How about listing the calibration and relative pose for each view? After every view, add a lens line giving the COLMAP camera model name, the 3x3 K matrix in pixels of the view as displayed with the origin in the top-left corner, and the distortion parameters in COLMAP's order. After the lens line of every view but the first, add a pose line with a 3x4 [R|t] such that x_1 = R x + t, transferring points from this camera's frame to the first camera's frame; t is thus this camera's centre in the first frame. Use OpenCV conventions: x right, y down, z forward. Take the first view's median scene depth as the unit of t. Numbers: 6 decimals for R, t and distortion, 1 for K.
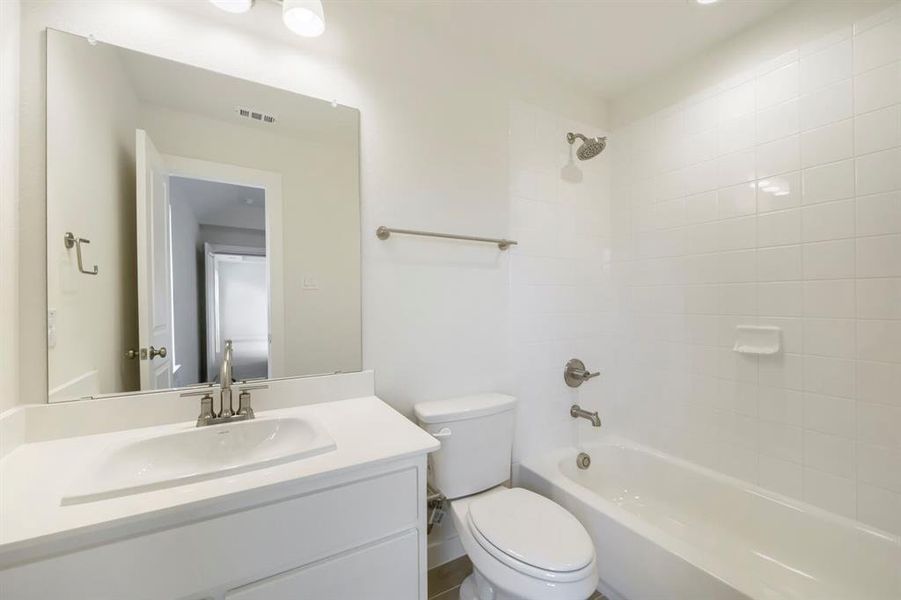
lens RADIAL K [[365.8, 0, 449.4], [0, 365.8, 303.3], [0, 0, 1]] dist [-0.007443, -0.000669]
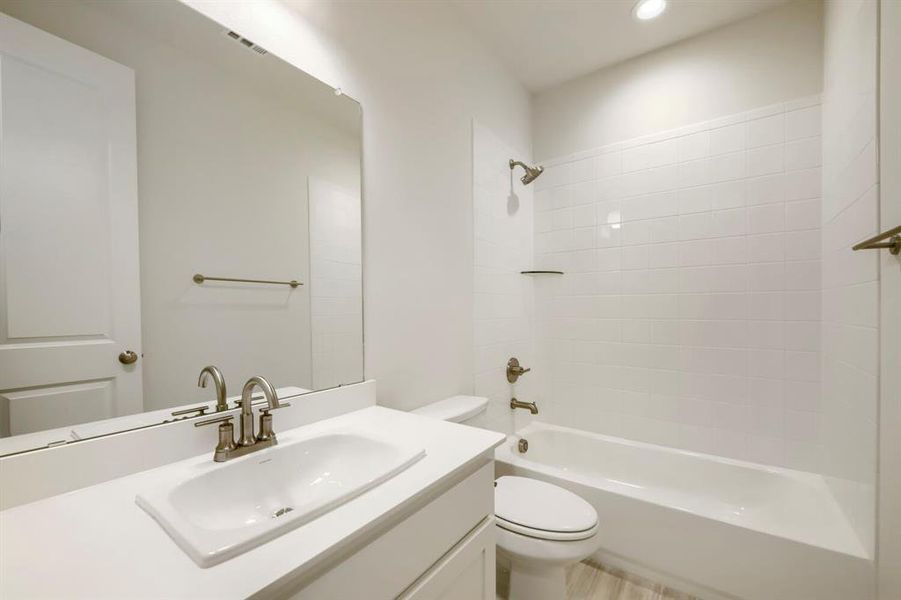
lens RADIAL K [[365.8, 0, 440.7], [0, 365.8, 303.7], [0, 0, 1]] dist [-0.007443, -0.000669]
pose [[0.917235, 0.004290, 0.398324, -0.428692], [0.003144, 0.999833, -0.018010, 0.007541], [-0.398335, 0.017771, 0.917068, 0.056226]]
